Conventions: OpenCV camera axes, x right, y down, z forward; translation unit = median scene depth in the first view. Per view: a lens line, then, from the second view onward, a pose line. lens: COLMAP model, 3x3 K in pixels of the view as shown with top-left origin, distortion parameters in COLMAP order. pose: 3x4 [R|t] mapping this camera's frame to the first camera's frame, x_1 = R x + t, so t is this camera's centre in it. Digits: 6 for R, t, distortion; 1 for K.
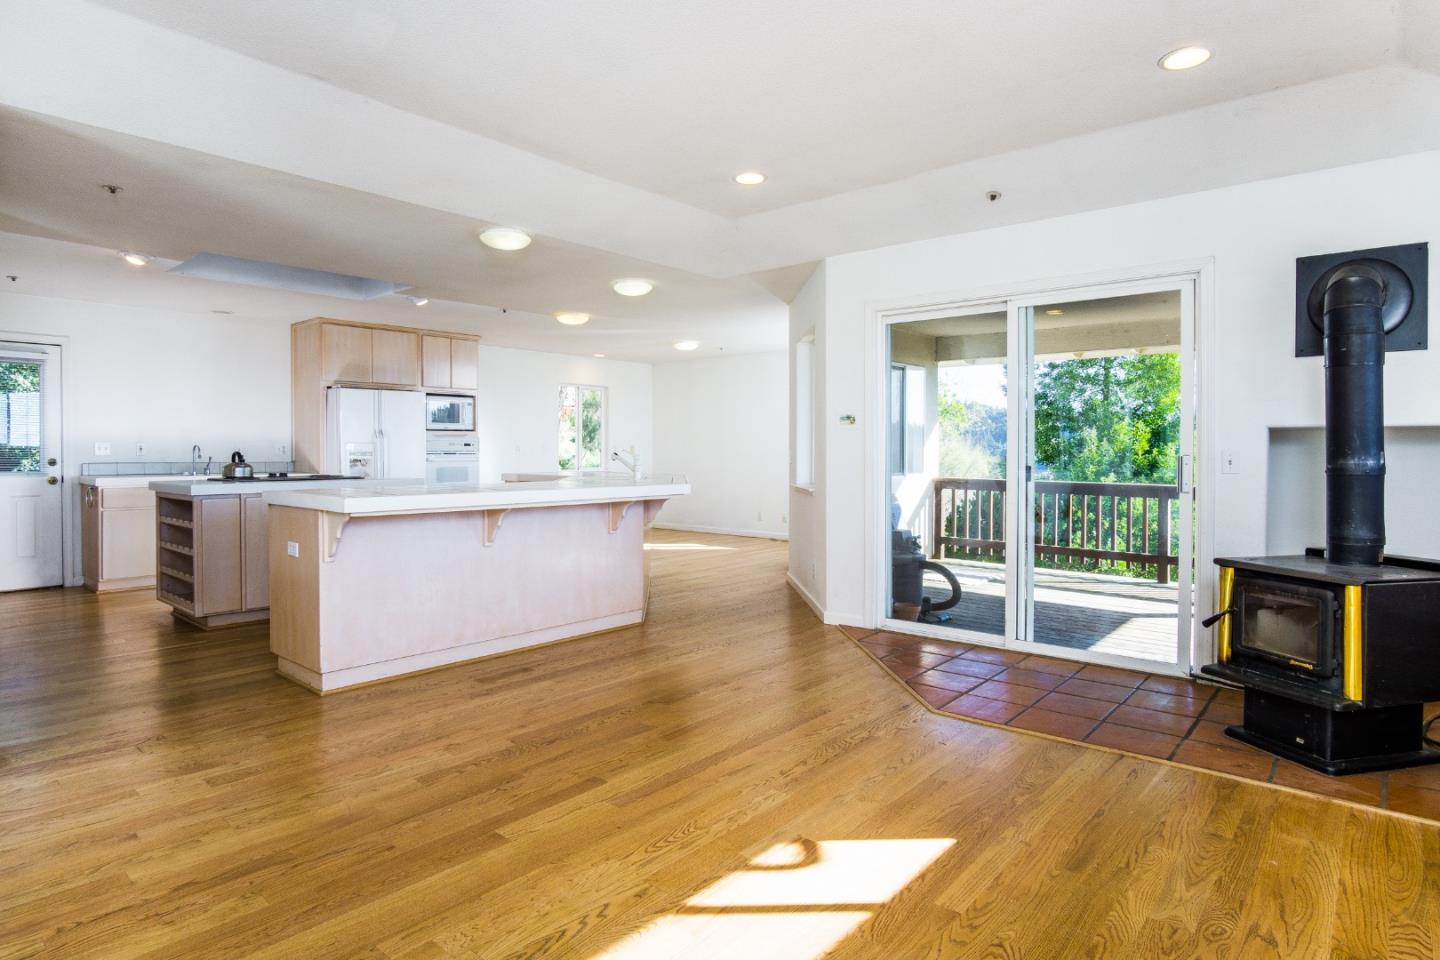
lens RADIAL K [[820.3, 0, 708.0], [0, 820.3, 474.8], [0, 0, 1]] dist [-0.003783, 0.000539]
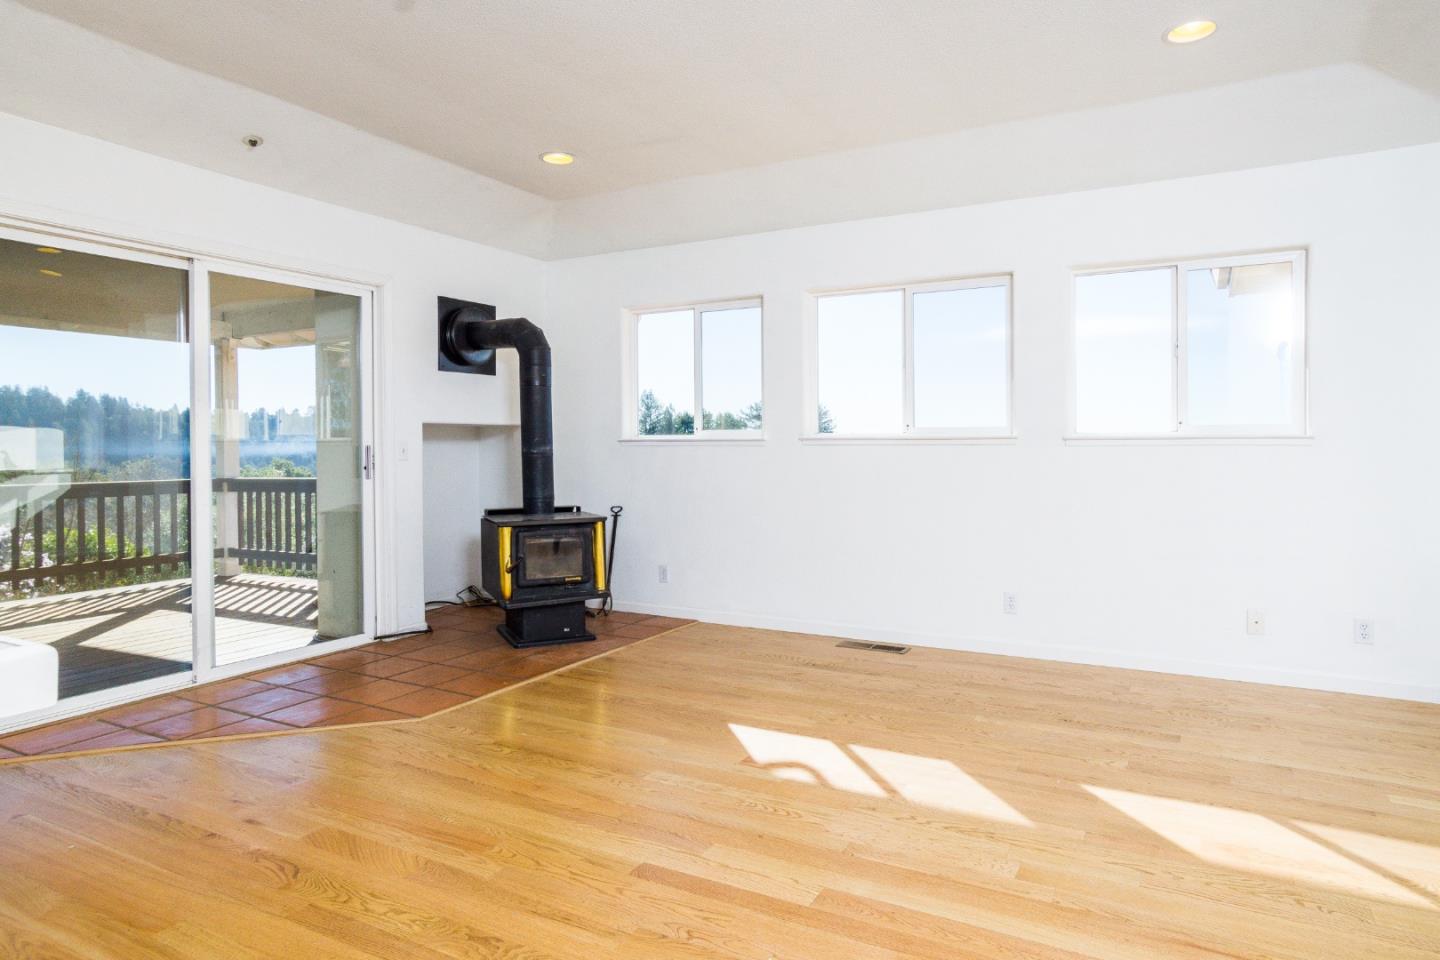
lens RADIAL K [[820.3, 0, 722.2], [0, 820.3, 479.1], [0, 0, 1]] dist [-0.003783, 0.000539]
pose [[-0.195145, -0.047685, 0.979615, -0.819589], [0.030791, 0.998027, 0.054715, -0.032371], [-0.980291, 0.040841, -0.193291, 0.974761]]
